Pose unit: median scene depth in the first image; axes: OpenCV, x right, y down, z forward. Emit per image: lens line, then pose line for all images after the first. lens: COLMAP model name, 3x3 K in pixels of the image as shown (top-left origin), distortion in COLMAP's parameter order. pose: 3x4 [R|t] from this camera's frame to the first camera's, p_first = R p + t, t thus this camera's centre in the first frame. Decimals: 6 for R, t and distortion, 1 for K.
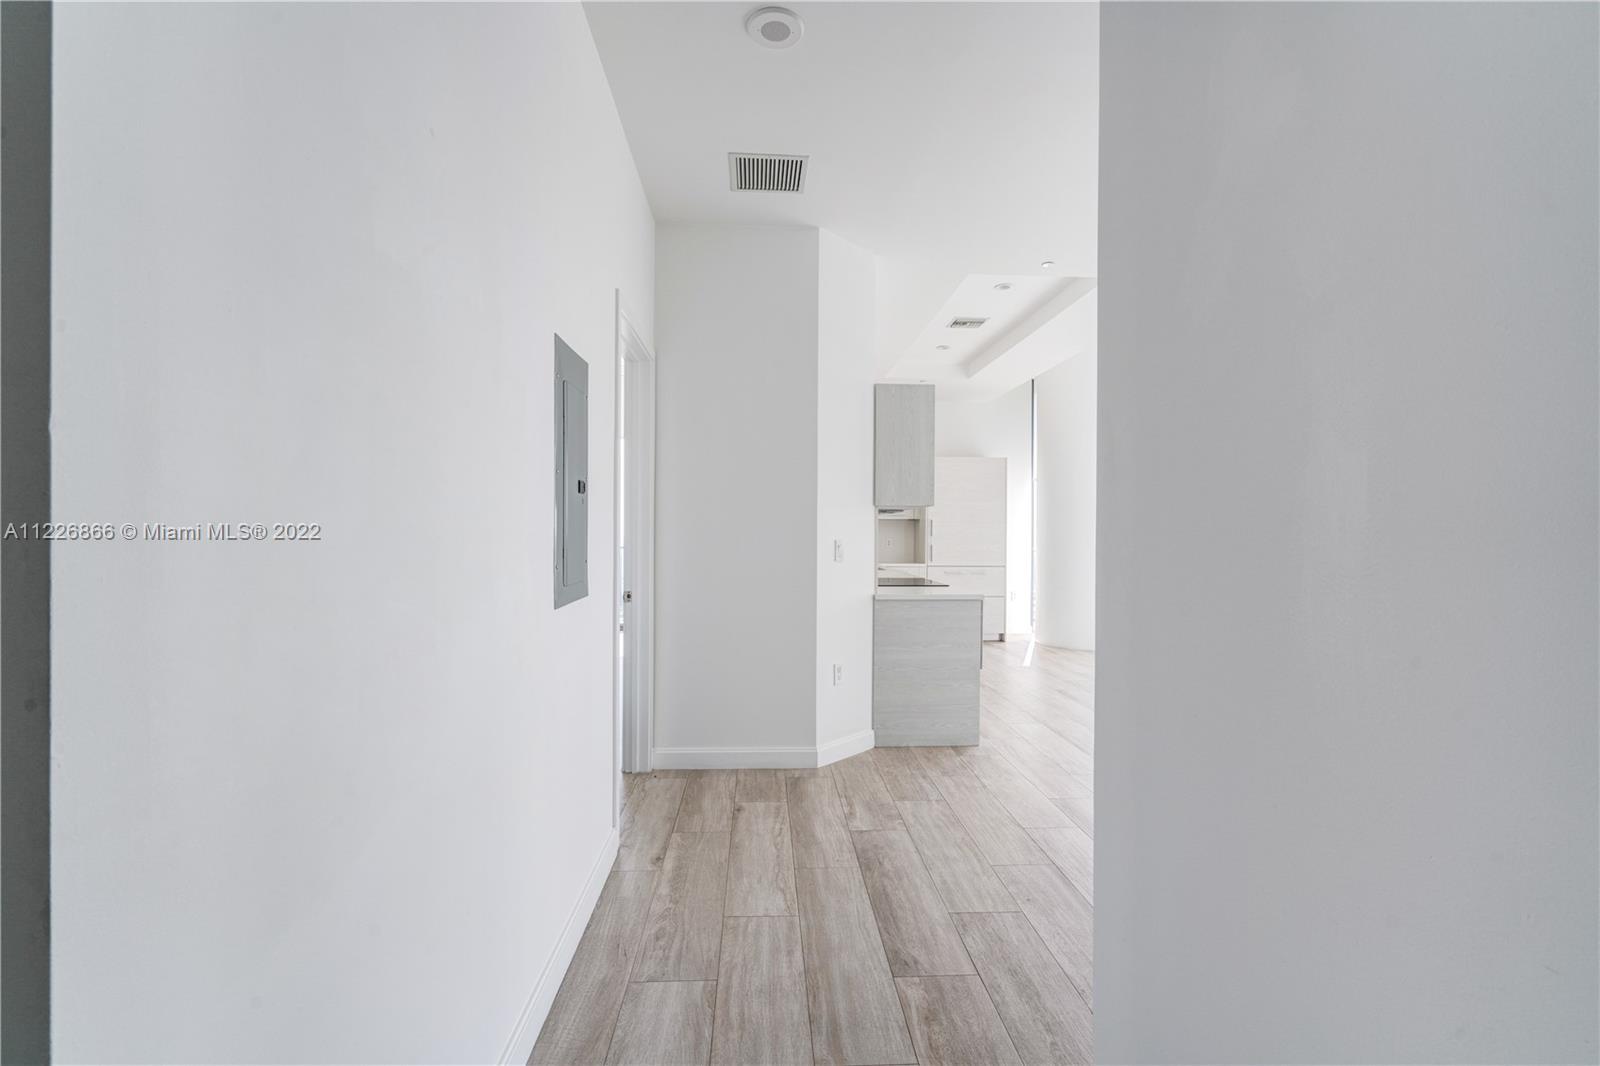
lens RADIAL K [[727.1, 0, 824.5], [0, 727.1, 532.6], [0, 0, 1]] dist [0.002564, 0.001229]
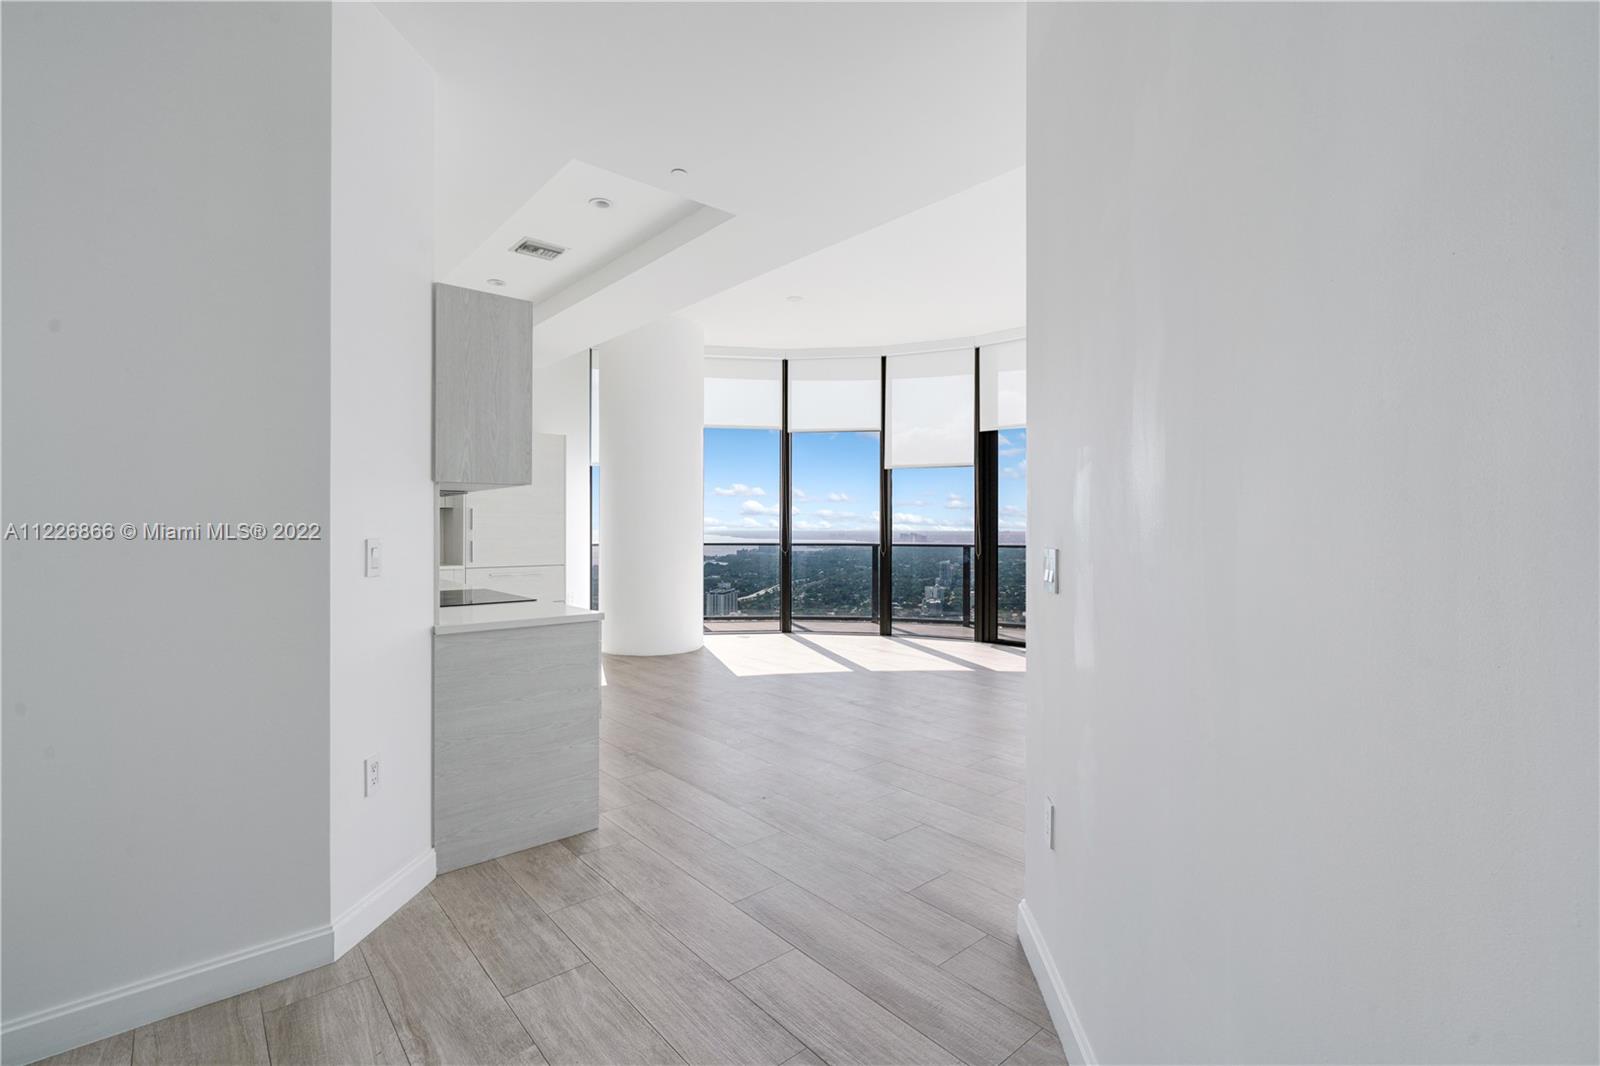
lens RADIAL K [[727.1, 0, 797.7], [0, 727.1, 524.1], [0, 0, 1]] dist [0.002564, 0.001229]
pose [[0.814935, -0.004373, 0.579535, -0.039484], [0.004606, 0.999989, 0.001070, -0.000559], [-0.579534, 0.001797, 0.814946, 0.343660]]
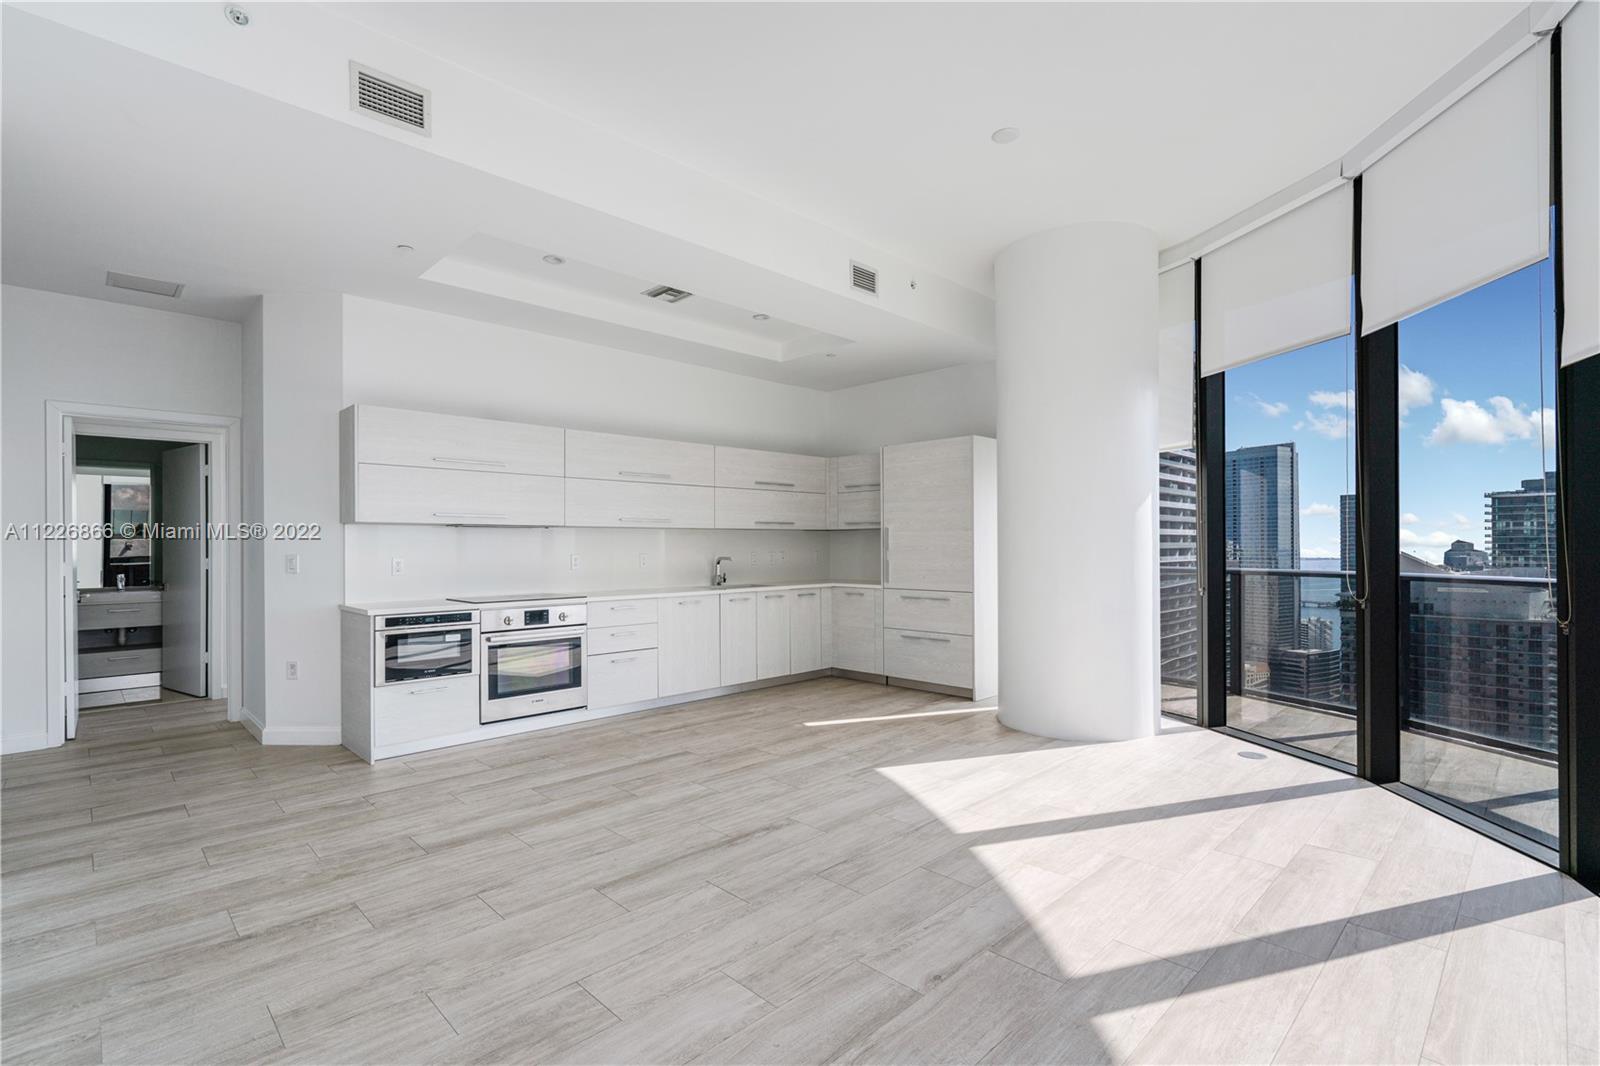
lens RADIAL K [[727.1, 0, 770.1], [0, 727.1, 543.4], [0, 0, 1]] dist [0.002564, 0.001229]
pose [[0.613158, -0.017419, -0.789768, 1.422351], [0.013711, 0.999841, -0.011408, 0.011169], [0.789841, -0.003833, 0.613300, 0.885427]]
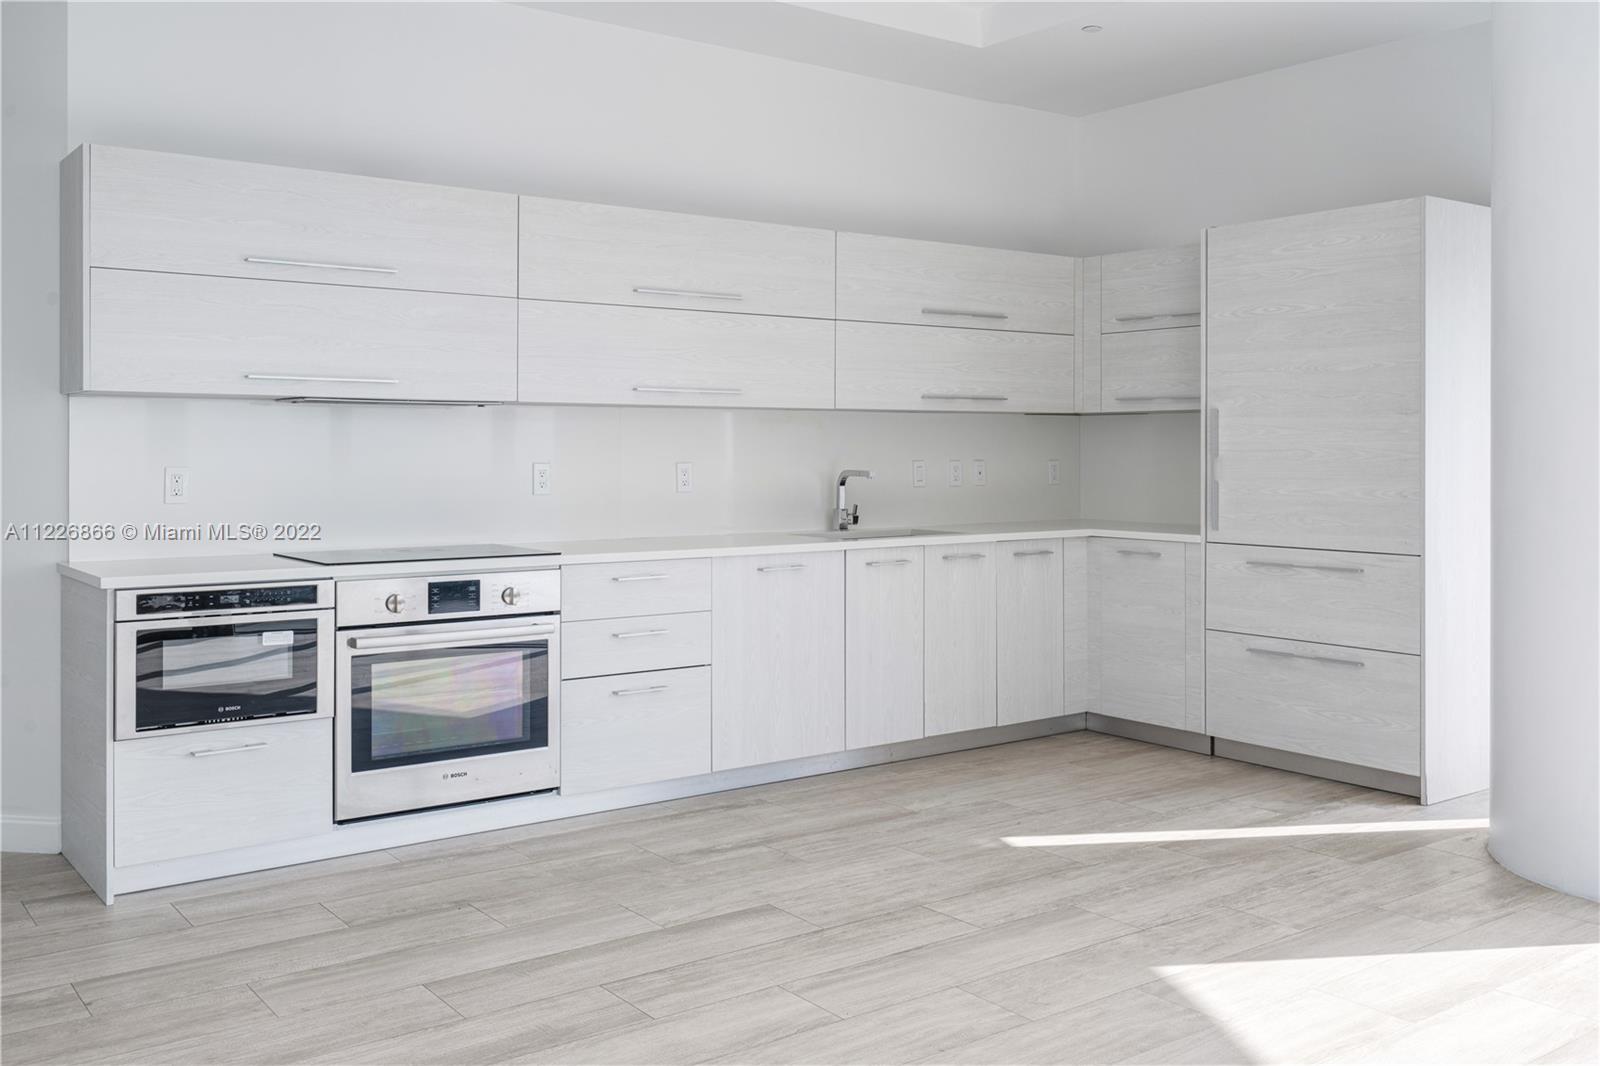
lens RADIAL K [[1410.6, 0, 761.3], [0, 1410.6, 436.8], [0, 0, 1]] dist [-0.000618, -0.000886]
pose [[0.507093, -0.015910, -0.861745, 1.295186], [0.006121, 0.999871, -0.014859, 0.008317], [0.861870, 0.002260, 0.507124, 0.970305]]
